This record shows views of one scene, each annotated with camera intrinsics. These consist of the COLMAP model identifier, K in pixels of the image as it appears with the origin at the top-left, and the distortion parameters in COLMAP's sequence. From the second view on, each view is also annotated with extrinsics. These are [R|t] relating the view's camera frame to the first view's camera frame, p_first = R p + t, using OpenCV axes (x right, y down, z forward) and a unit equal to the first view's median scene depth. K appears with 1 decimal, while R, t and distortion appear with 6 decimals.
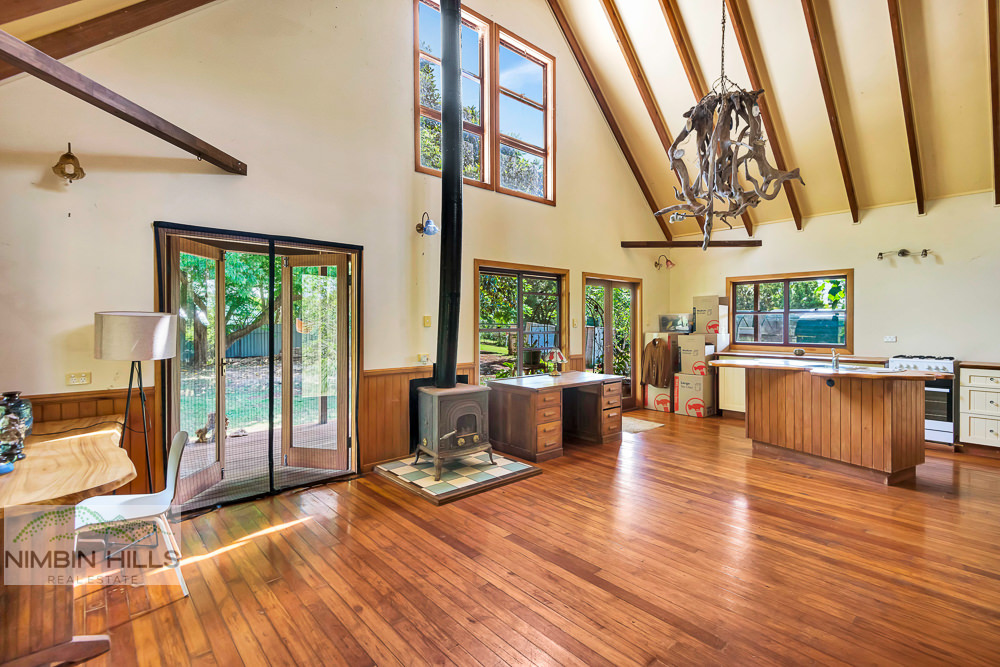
lens RADIAL K [[465.7, 0, 517.7], [0, 465.7, 326.3], [0, 0, 1]] dist [0.009670, -0.007343]
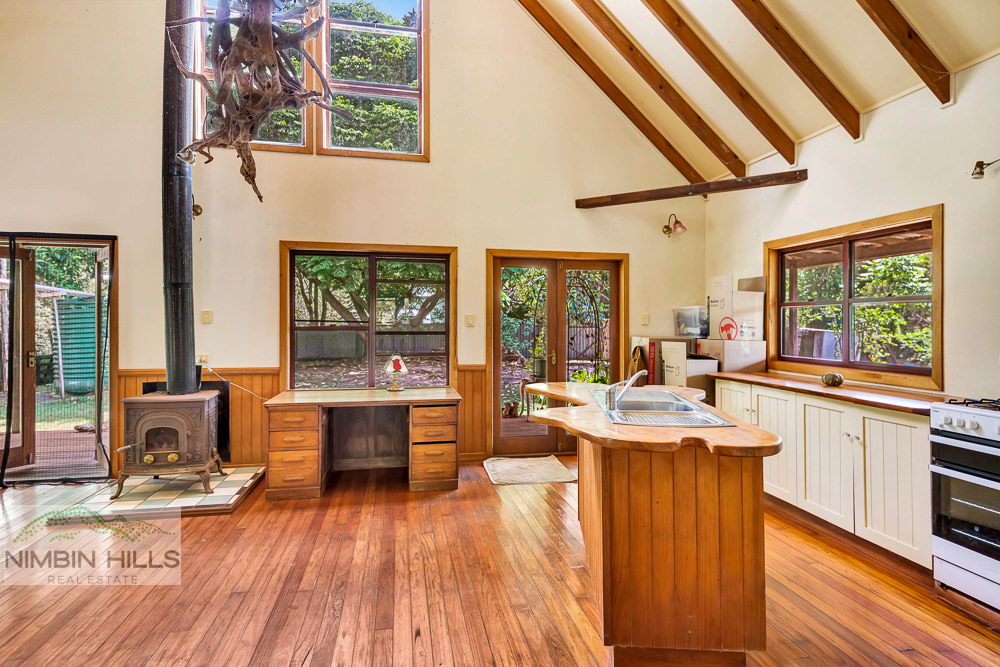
lens RADIAL K [[560.5, 0, 512.9], [0, 560.5, 326.8], [0, 0, 1]] dist [0.032823, -0.003774]
pose [[0.857808, 0.008877, -0.513893, 0.820752], [-0.008882, 0.999958, 0.002447, -0.000754], [0.513893, 0.002465, 0.857851, 0.382828]]
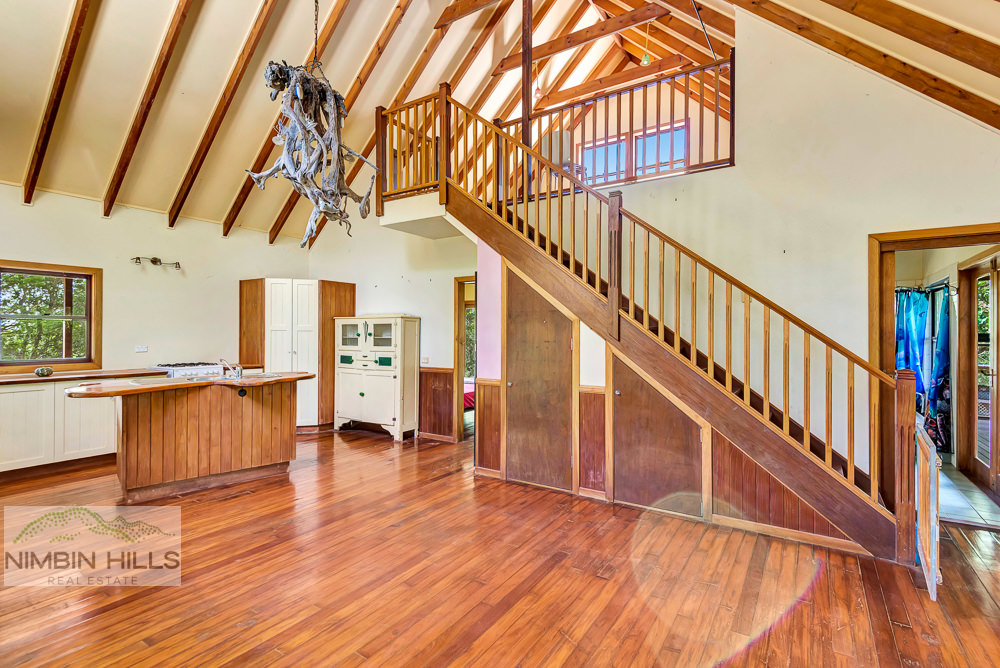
lens RADIAL K [[465.7, 0, 508.4], [0, 465.7, 329.0], [0, 0, 1]] dist [0.009670, -0.007343]
pose [[-0.260535, 0.008854, 0.965424, -0.388768], [0.005538, 0.999955, -0.007676, -0.002701], [-0.965449, 0.003347, -0.260572, 0.642500]]
